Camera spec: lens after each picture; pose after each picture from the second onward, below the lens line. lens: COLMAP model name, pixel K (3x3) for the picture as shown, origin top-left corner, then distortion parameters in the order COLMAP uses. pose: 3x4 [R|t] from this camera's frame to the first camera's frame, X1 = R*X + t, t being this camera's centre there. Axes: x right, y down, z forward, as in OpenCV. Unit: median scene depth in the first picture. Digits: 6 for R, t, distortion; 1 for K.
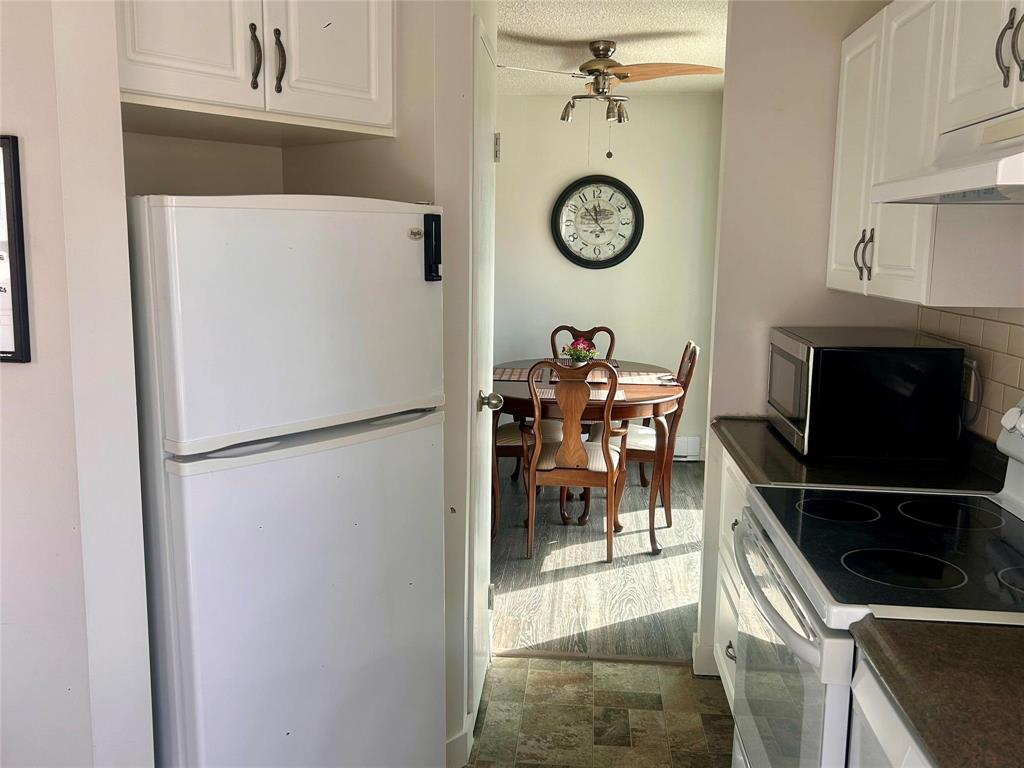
lens RADIAL K [[908.8, 0, 512.2], [0, 908.8, 383.2], [0, 0, 1]] dist [0.049287, -0.041989]
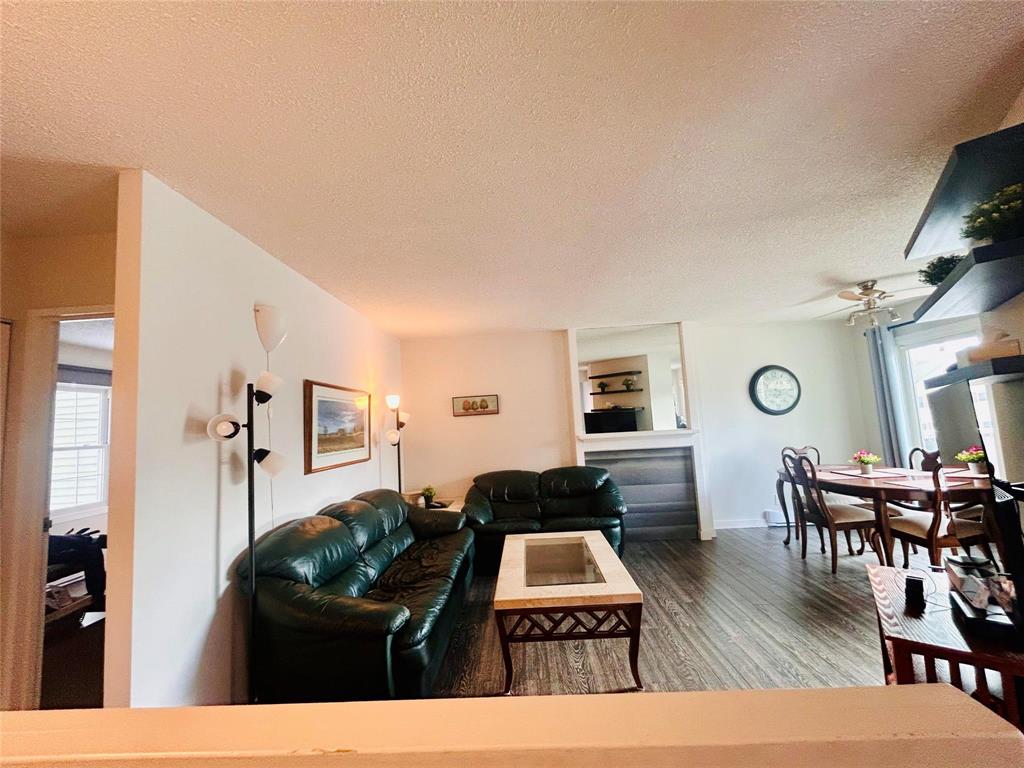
lens RADIAL K [[414.6, 0, 510.5], [0, 414.6, 386.1], [0, 0, 1]] dist [-0.001508, -0.000428]
pose [[0.995892, -0.062296, 0.065721, -0.926432], [0.076503, 0.967115, -0.242560, -0.044368], [-0.048449, 0.246591, 0.967908, 0.415834]]
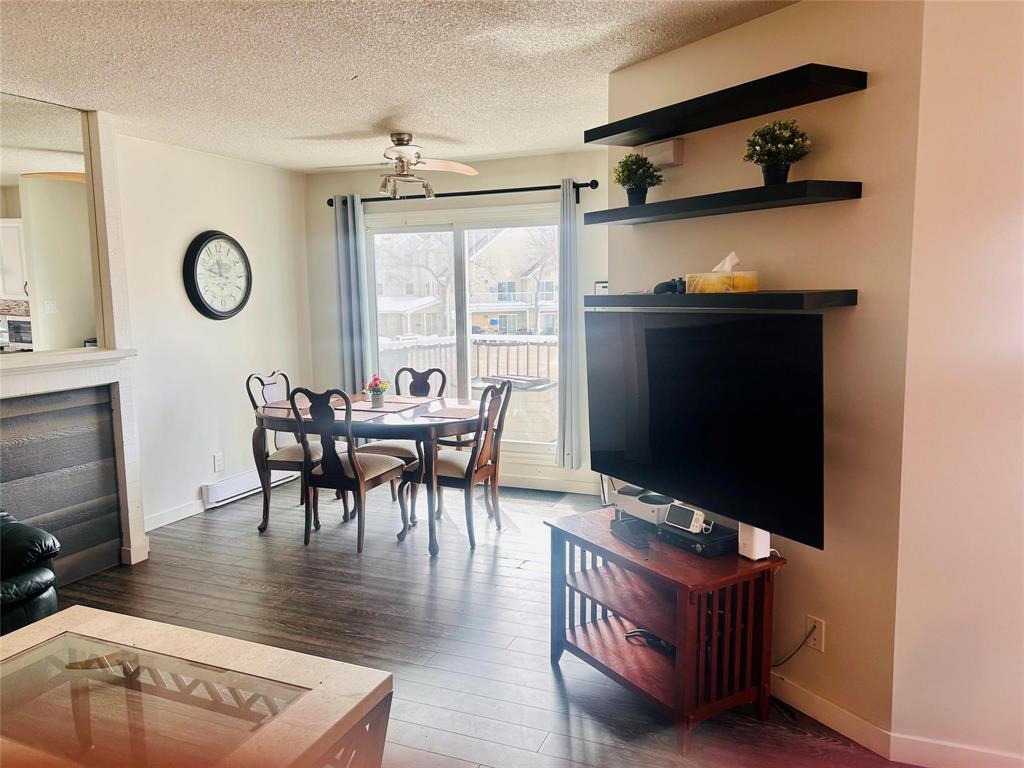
lens RADIAL K [[773.5, 0, 508.7], [0, 773.5, 383.8], [0, 0, 1]] dist [0.038459, -0.024304]
pose [[0.300123, -0.137916, 0.943878, -1.259302], [0.161912, 0.982500, 0.092077, -0.157424], [-0.940059, 0.125191, 0.317201, 0.797110]]
